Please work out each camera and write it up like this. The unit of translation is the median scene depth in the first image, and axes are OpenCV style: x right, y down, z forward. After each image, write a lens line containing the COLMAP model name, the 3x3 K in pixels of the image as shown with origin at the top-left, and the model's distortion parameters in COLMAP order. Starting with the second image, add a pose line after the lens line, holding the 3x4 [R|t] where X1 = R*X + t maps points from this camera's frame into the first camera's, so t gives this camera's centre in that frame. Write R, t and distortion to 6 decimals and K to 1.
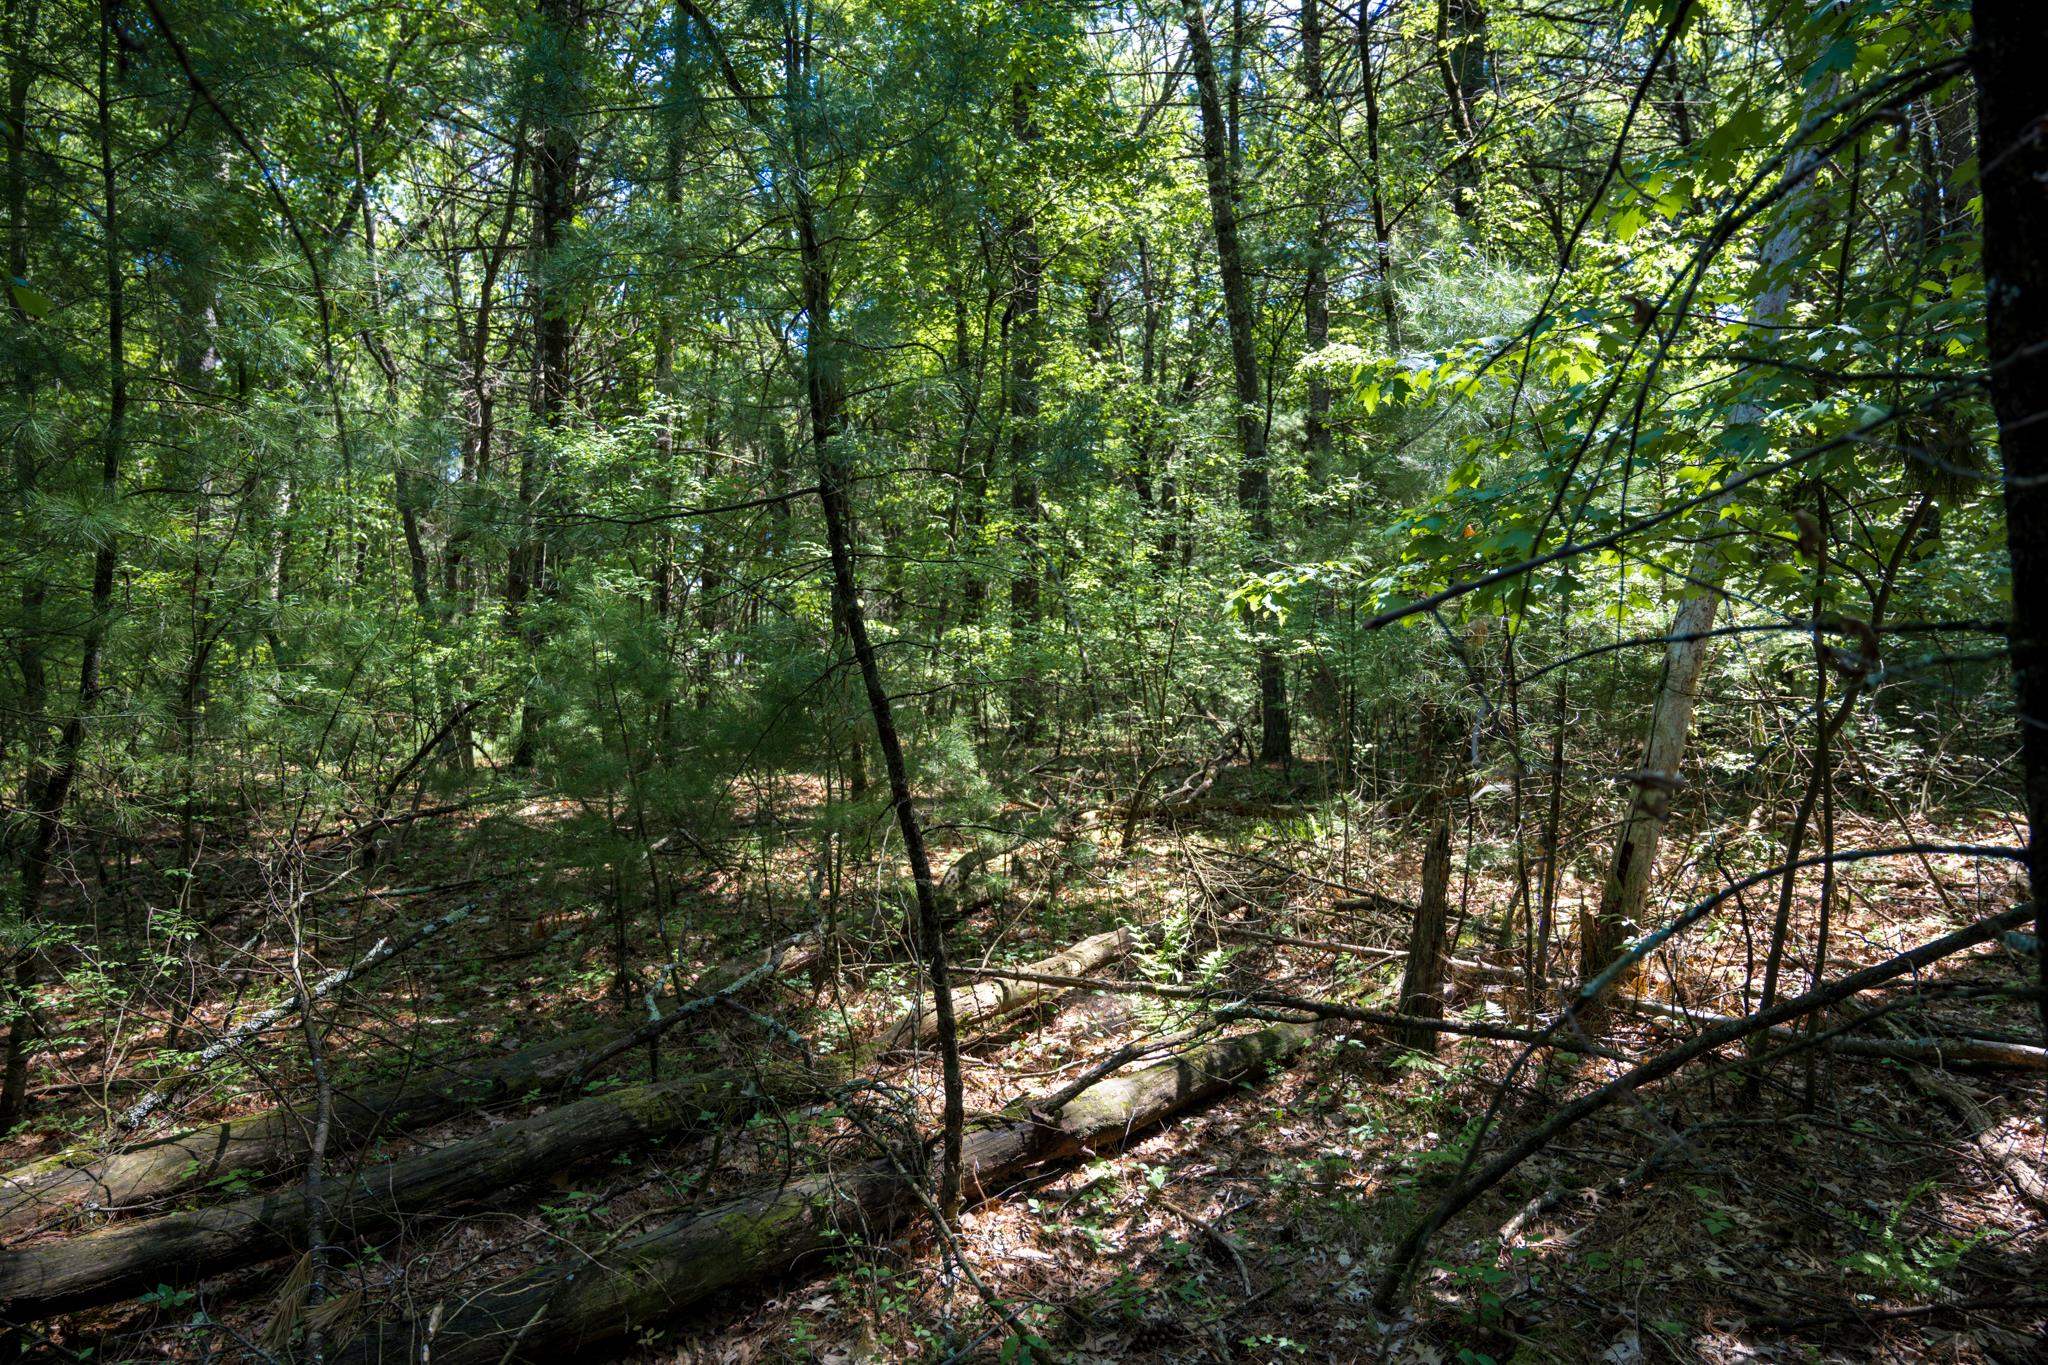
lens RADIAL K [[1379.3, 0, 1027.3], [0, 1379.3, 678.2], [0, 0, 1]] dist [-0.006007, -0.000008]
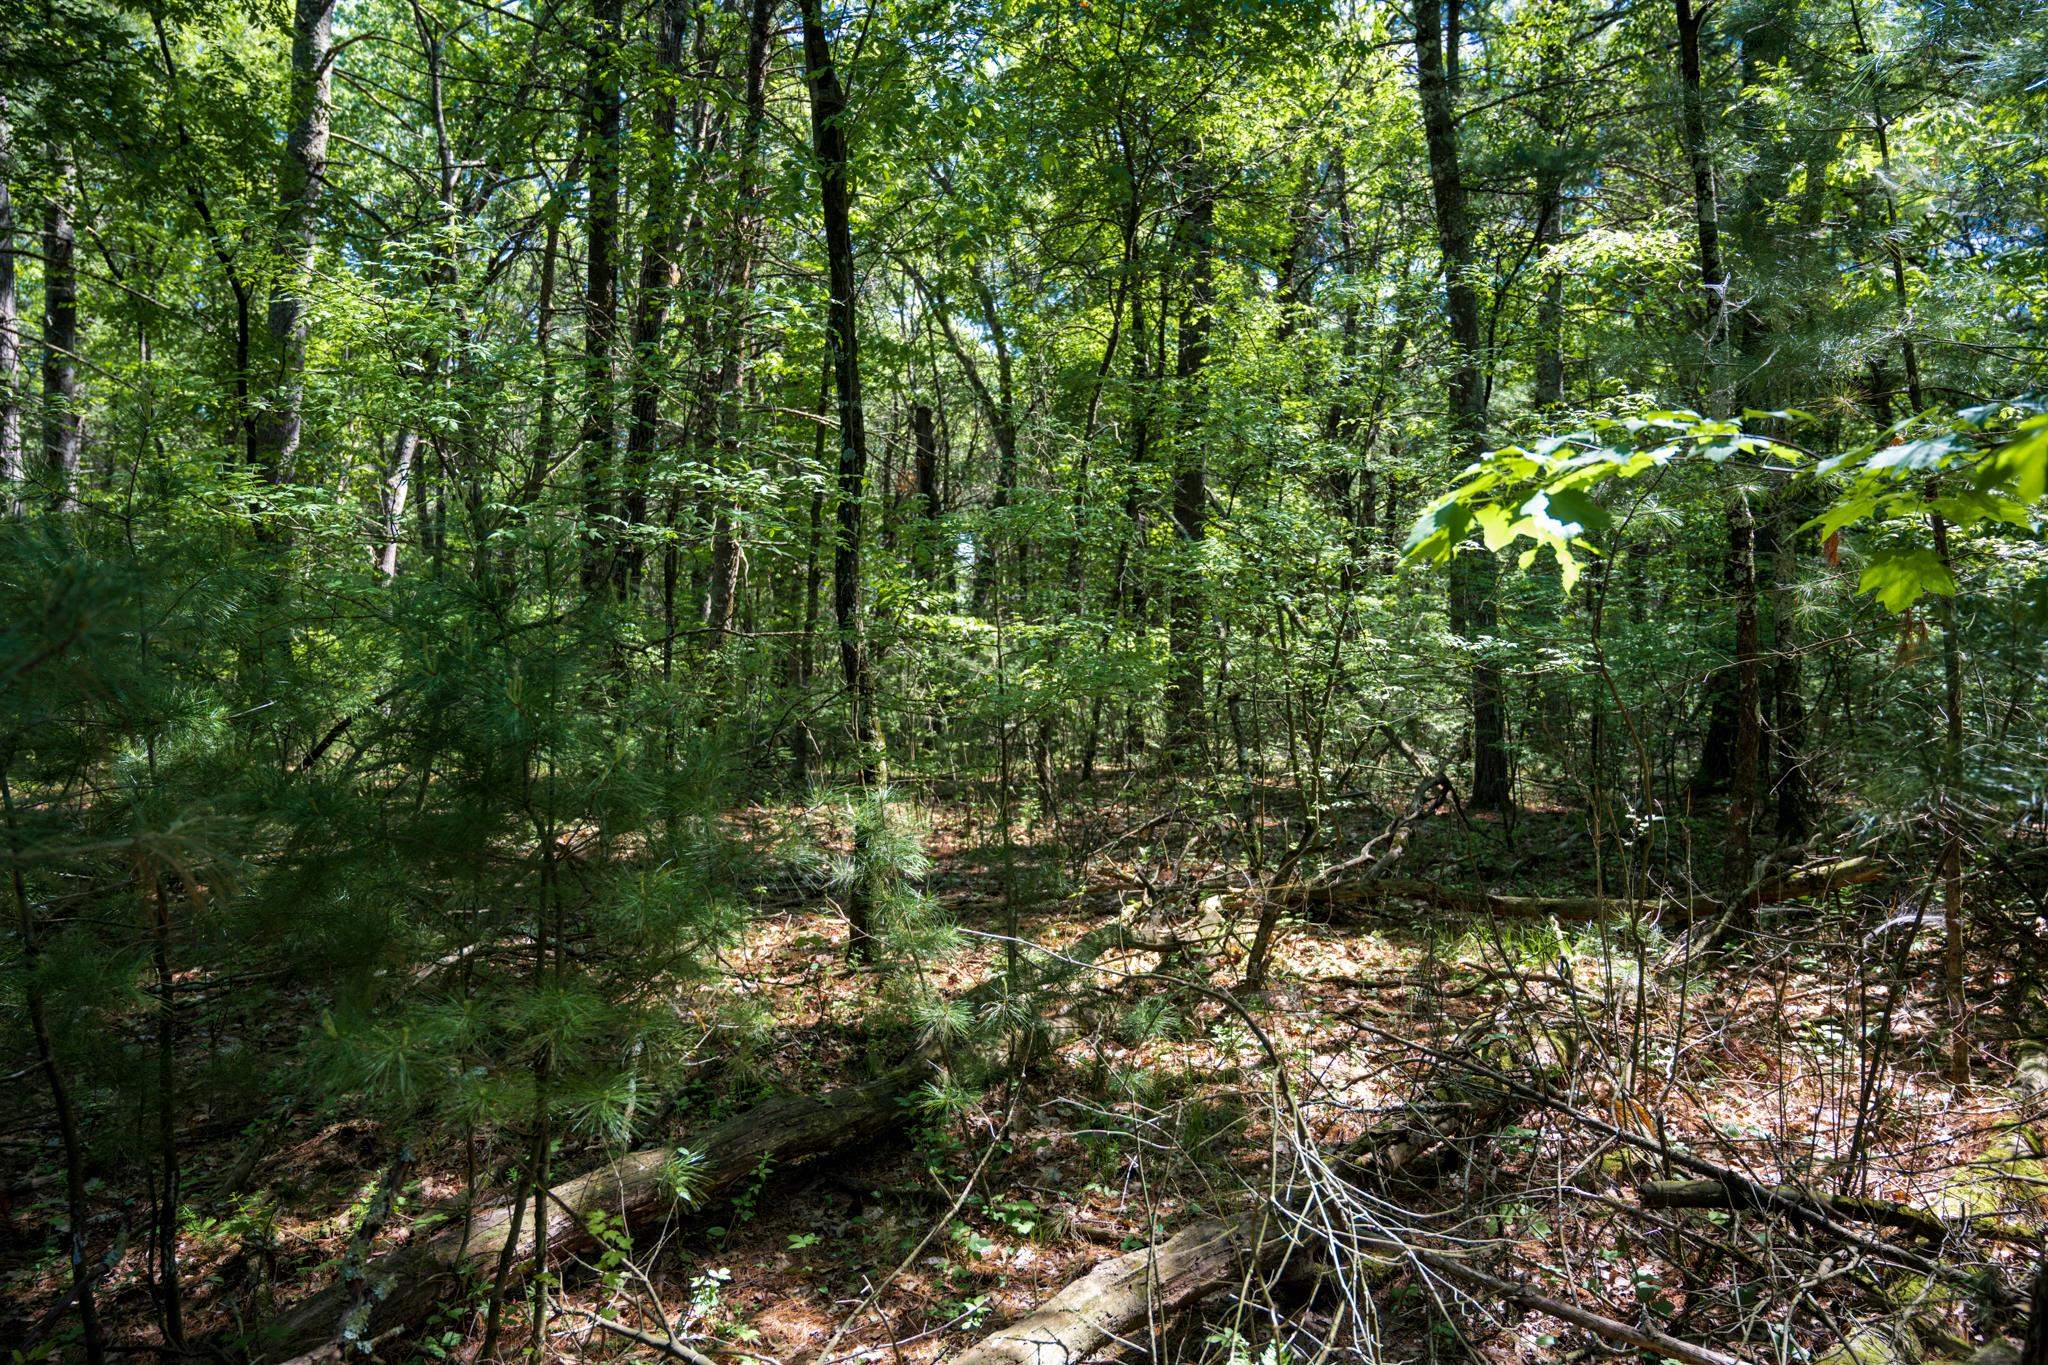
lens RADIAL K [[1379.3, 0, 1027.3], [0, 1379.3, 678.2], [0, 0, 1]] dist [-0.006007, -0.000008]
pose [[0.989856, 0.024638, -0.139921, 0.028352], [-0.025953, 0.999634, -0.007576, -0.001288], [0.139683, 0.011130, 0.990134, 0.192948]]
